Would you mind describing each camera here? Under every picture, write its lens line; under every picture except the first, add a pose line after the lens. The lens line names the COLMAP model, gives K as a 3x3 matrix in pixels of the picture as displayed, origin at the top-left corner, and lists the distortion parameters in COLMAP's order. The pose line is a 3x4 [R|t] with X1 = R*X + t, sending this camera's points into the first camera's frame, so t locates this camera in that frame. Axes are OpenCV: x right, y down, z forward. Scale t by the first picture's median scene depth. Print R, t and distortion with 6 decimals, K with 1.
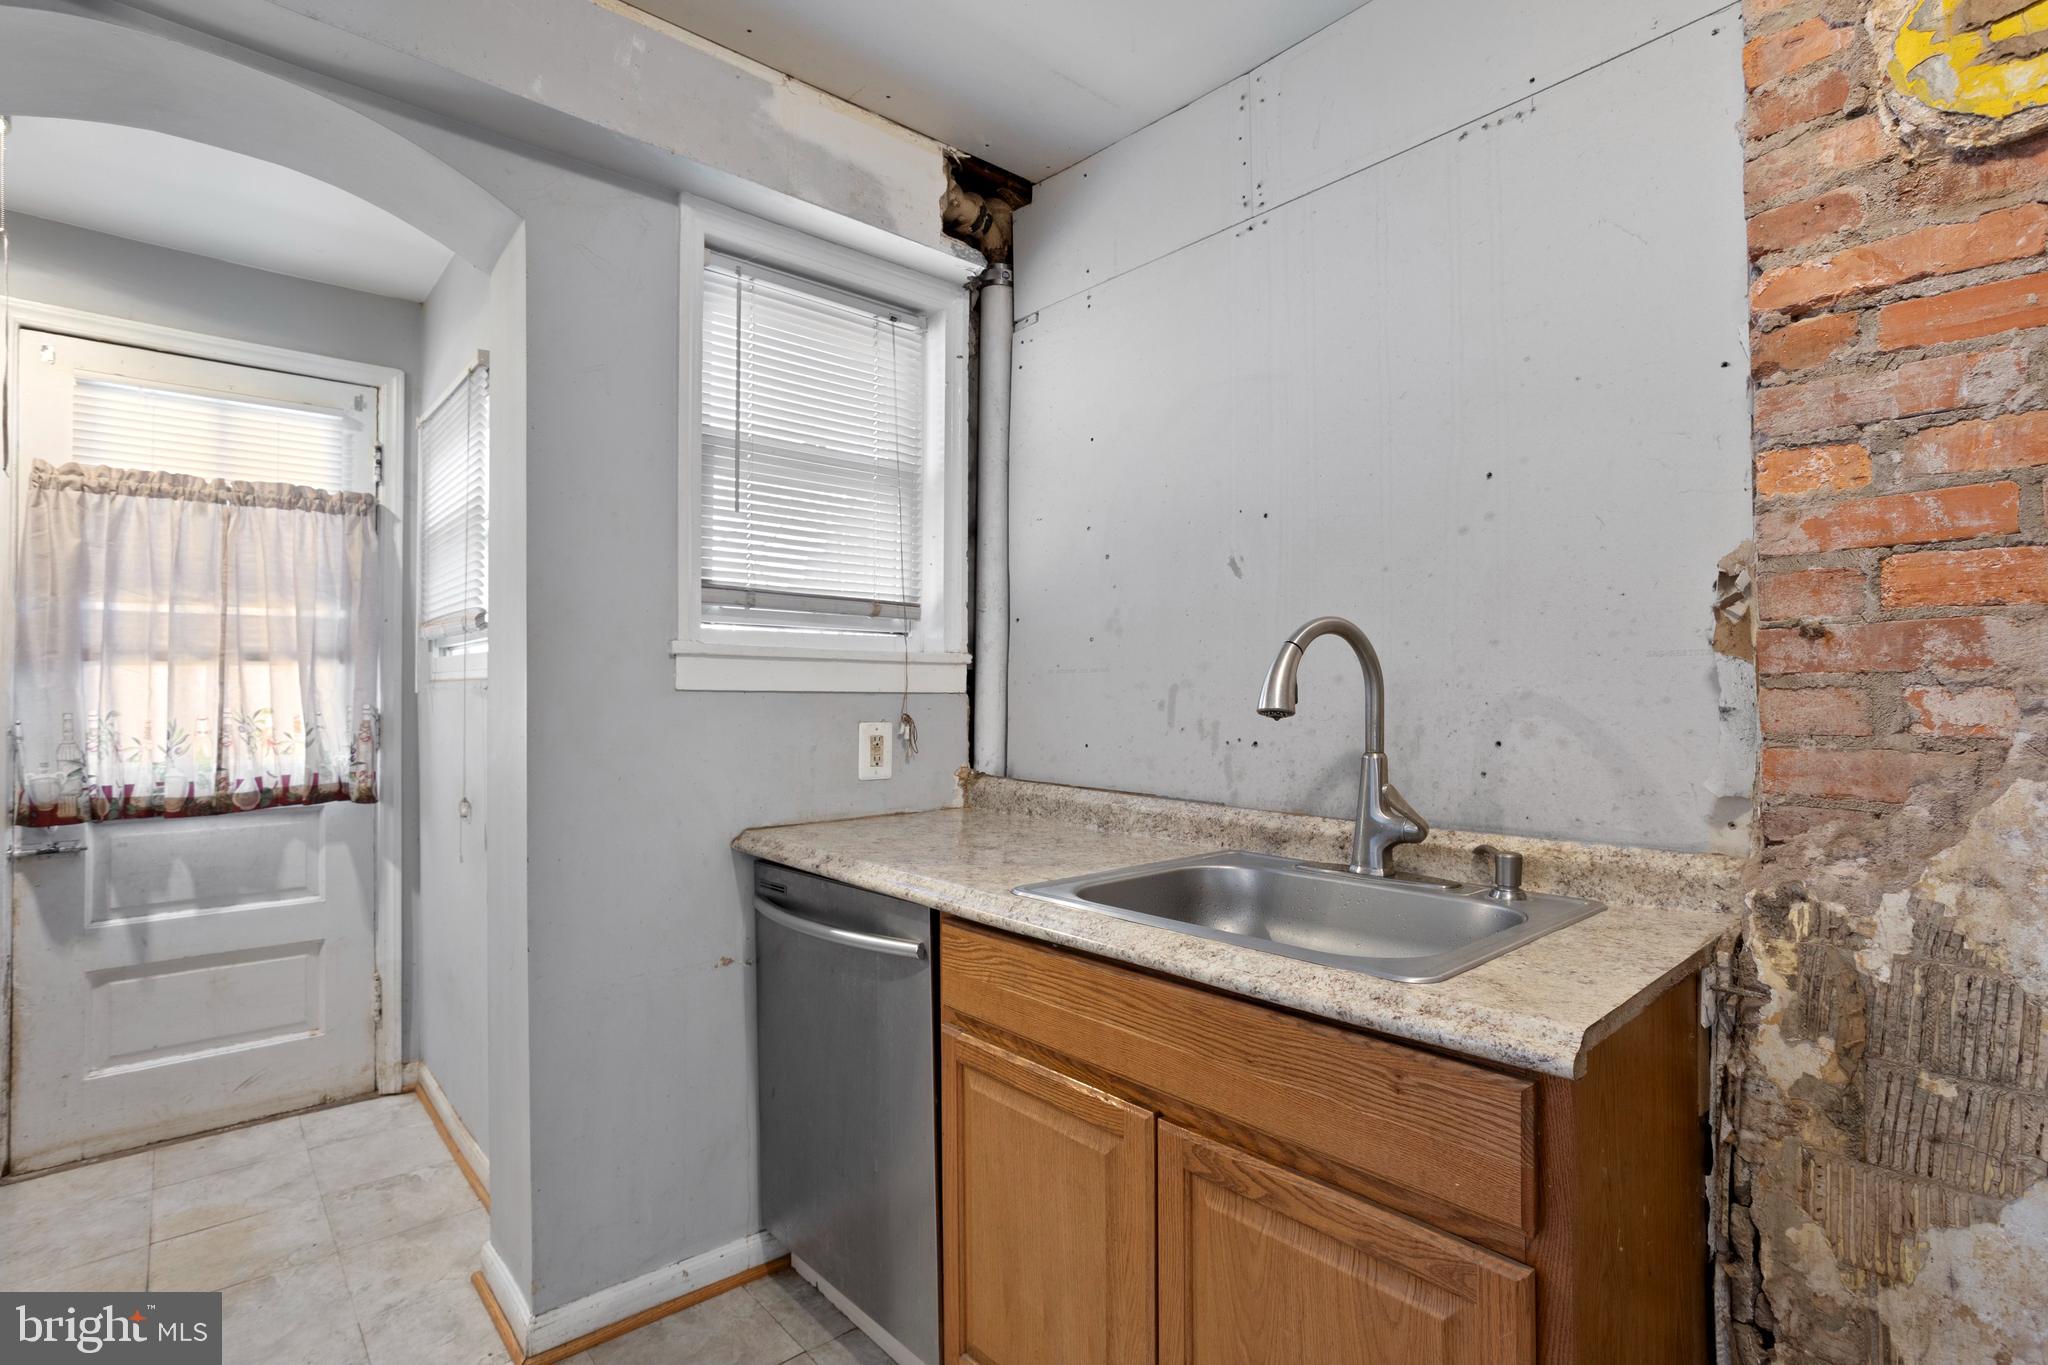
lens RADIAL K [[991.9, 0, 1055.0], [0, 991.9, 691.4], [0, 0, 1]] dist [-0.034106, 0.018223]
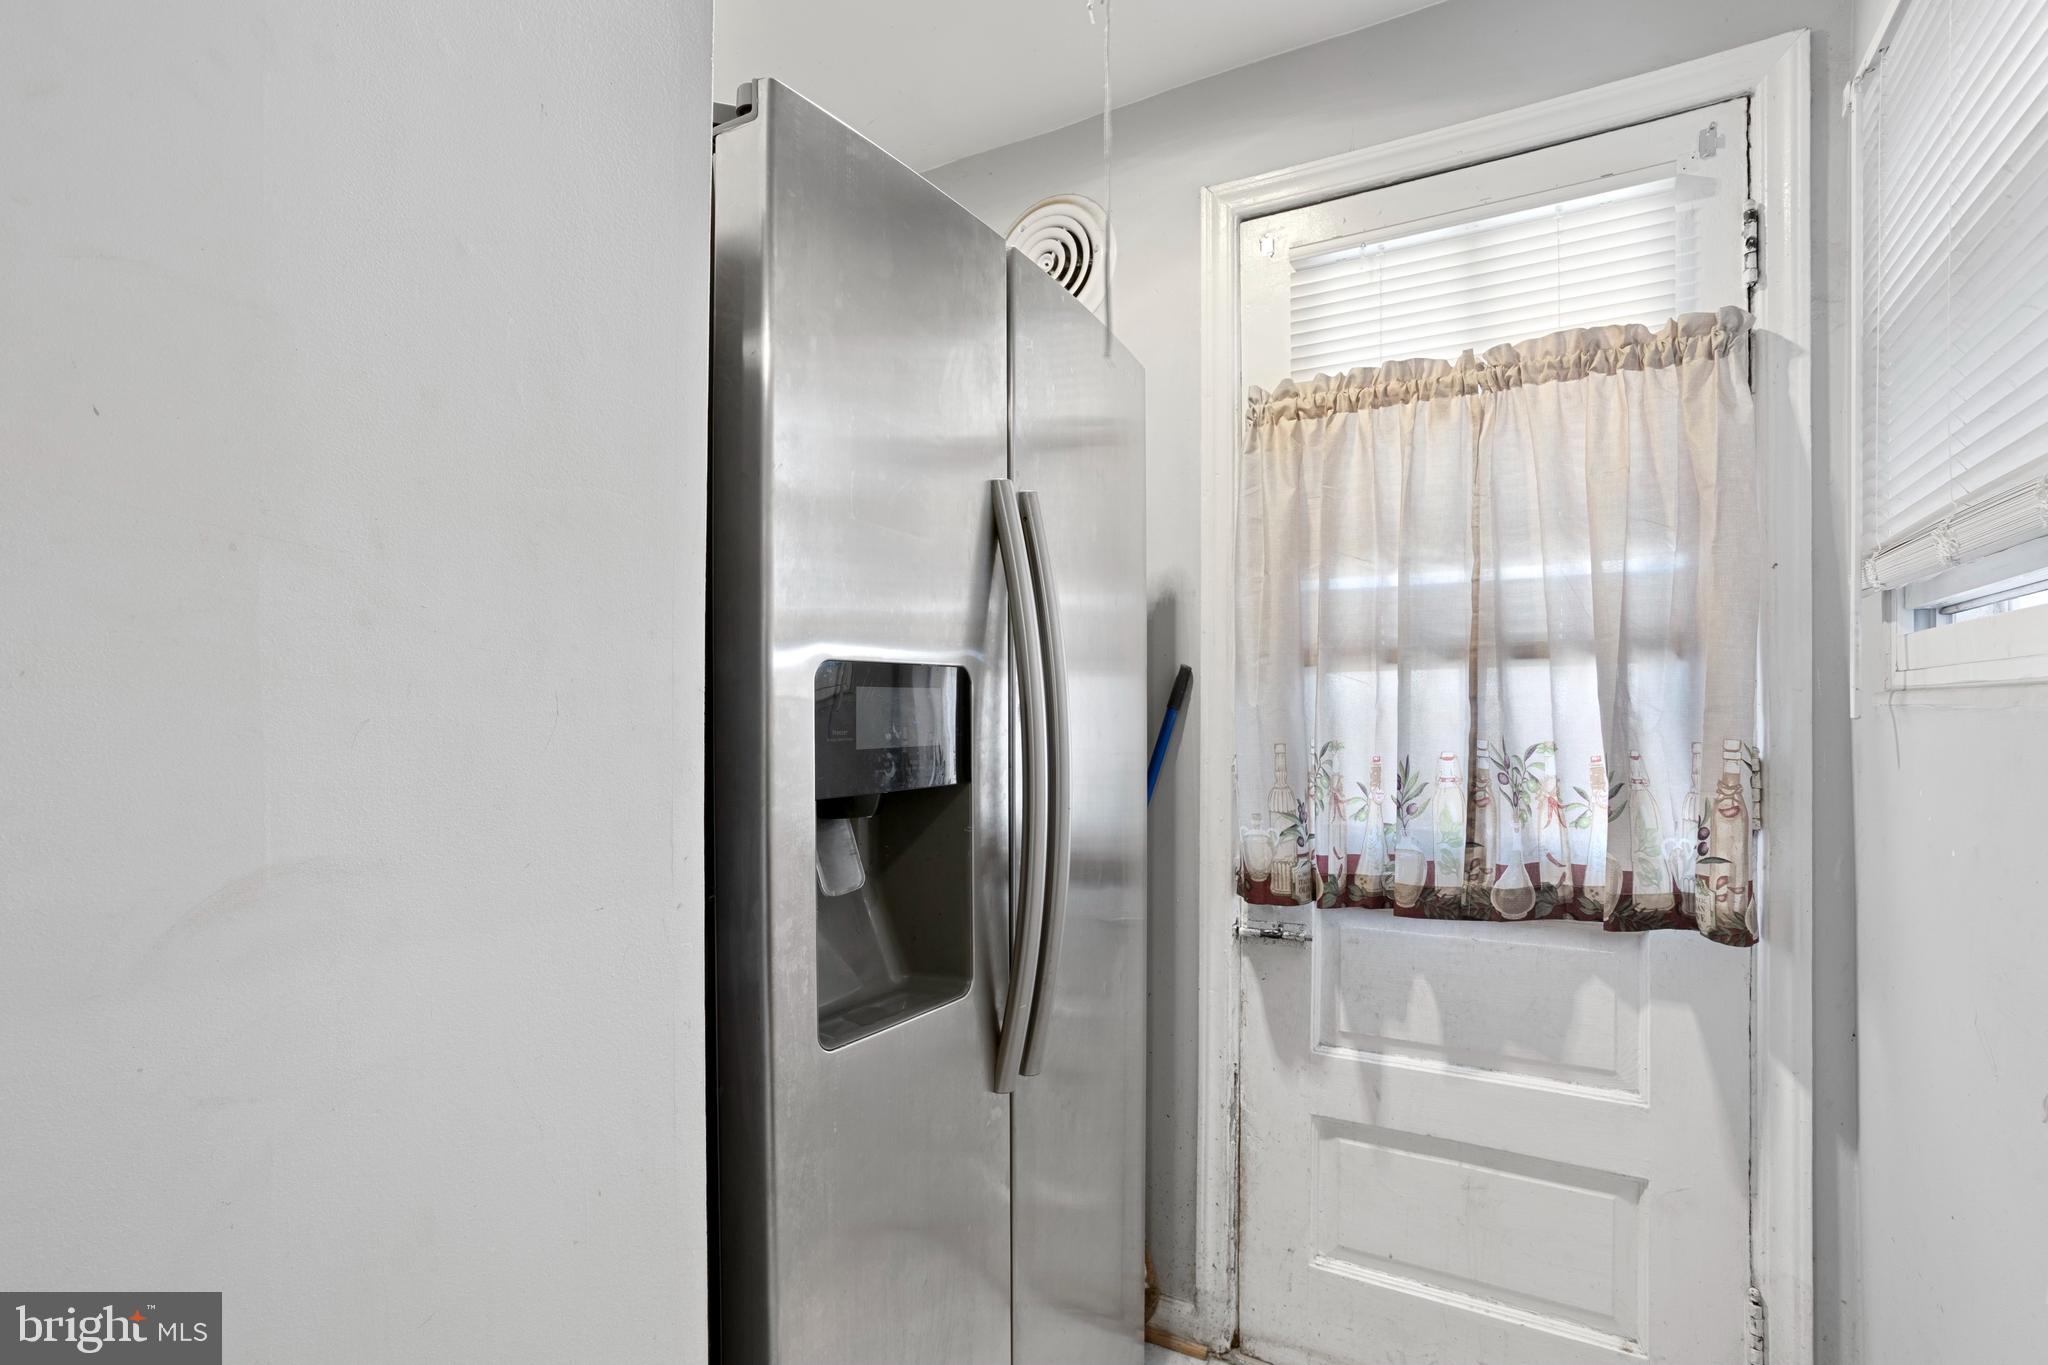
lens RADIAL K [[991.9, 0, 947.2], [0, 991.9, 695.2], [0, 0, 1]] dist [-0.034106, 0.018223]
pose [[0.277186, -0.011830, -0.960743, -0.351196], [-0.003913, 0.999902, -0.013441, -0.000933], [0.960808, 0.007485, 0.277113, 0.501248]]
